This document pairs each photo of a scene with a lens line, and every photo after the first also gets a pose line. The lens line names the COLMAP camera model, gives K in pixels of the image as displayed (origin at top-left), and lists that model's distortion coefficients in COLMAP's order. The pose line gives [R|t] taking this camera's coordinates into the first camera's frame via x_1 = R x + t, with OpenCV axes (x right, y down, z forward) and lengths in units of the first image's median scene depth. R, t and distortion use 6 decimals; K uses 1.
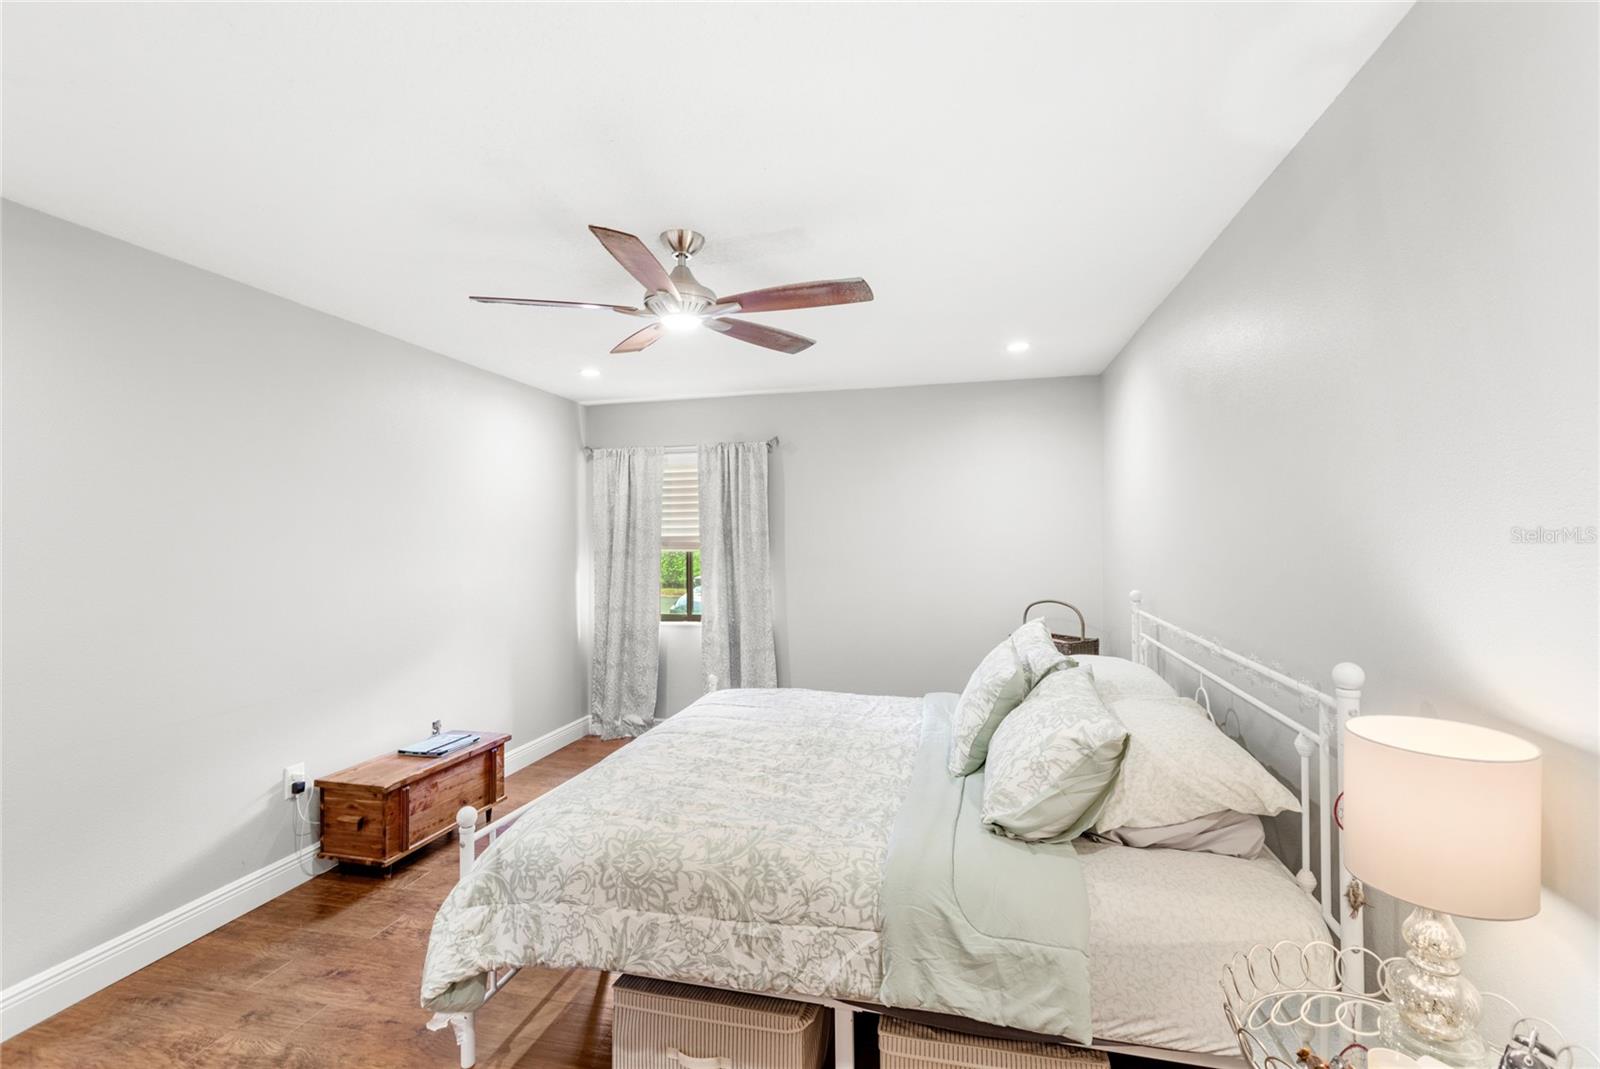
lens RADIAL K [[723.3, 0, 793.6], [0, 723.3, 534.4], [0, 0, 1]] dist [0.000666, -0.000289]
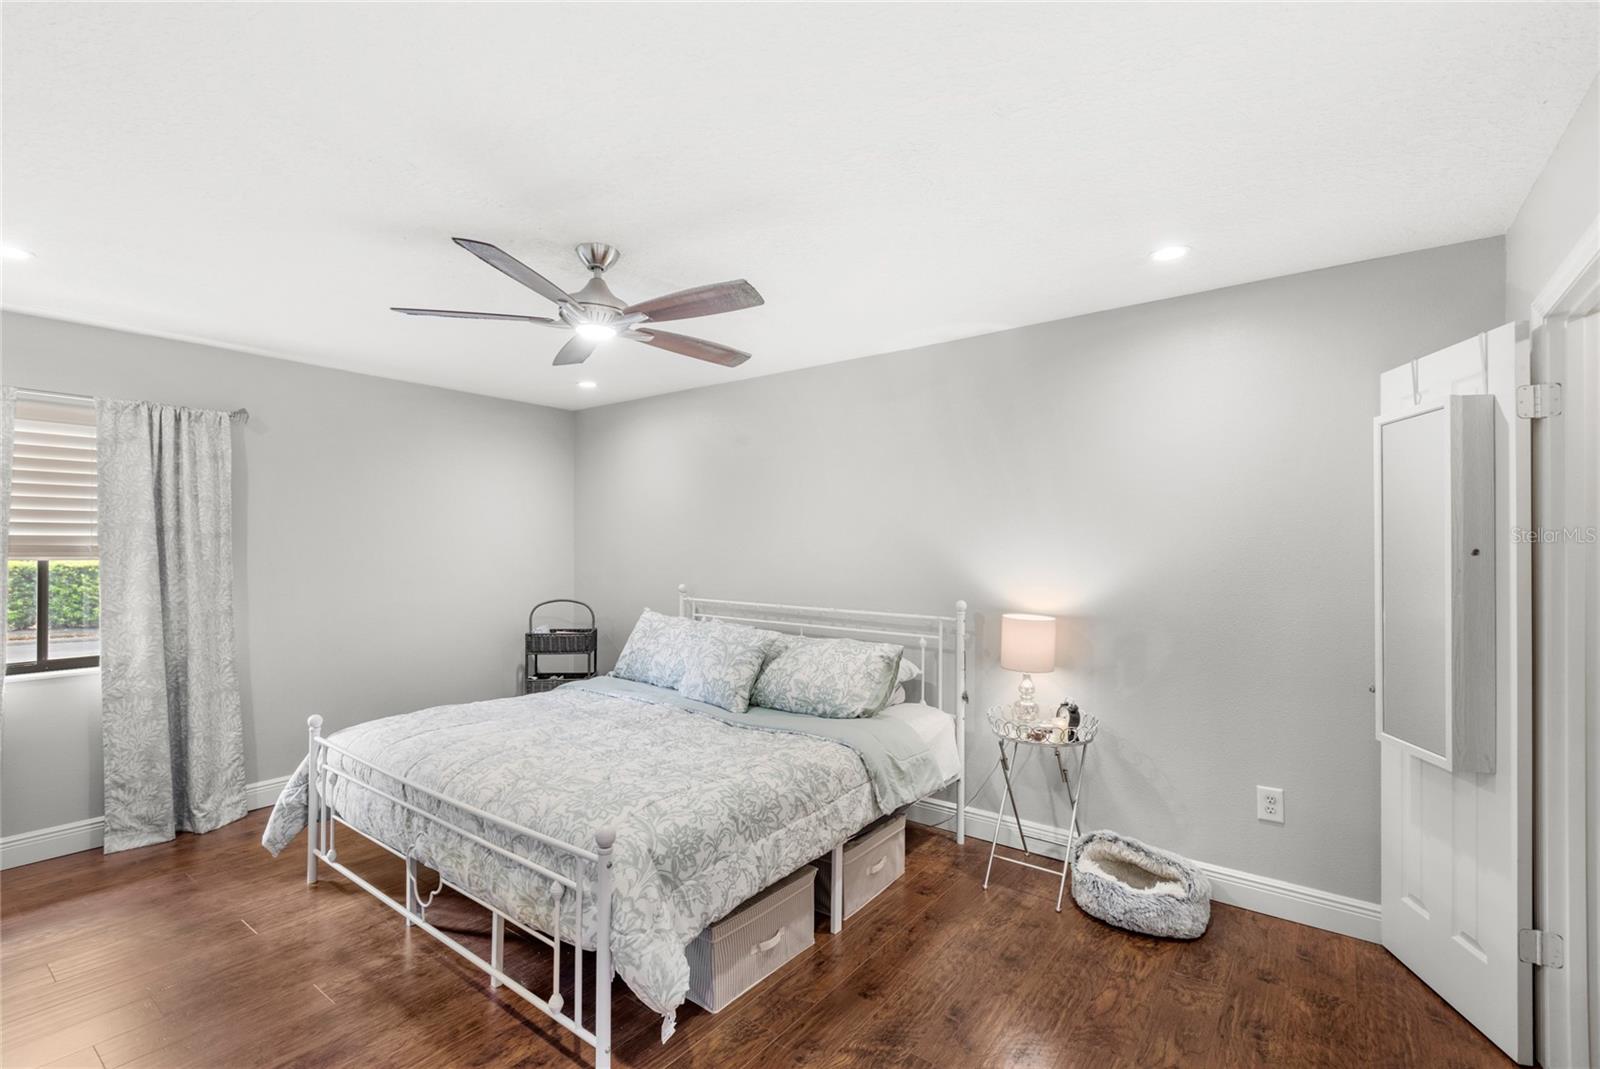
lens RADIAL K [[731.8, 0, 785.6], [0, 731.8, 543.4], [0, 0, 1]] dist [0.002340, 0.000416]
pose [[0.406287, 0.014360, 0.913633, -1.314939], [-0.014454, 0.999852, -0.009288, 0.015351], [-0.913631, -0.009432, 0.406435, 0.428643]]
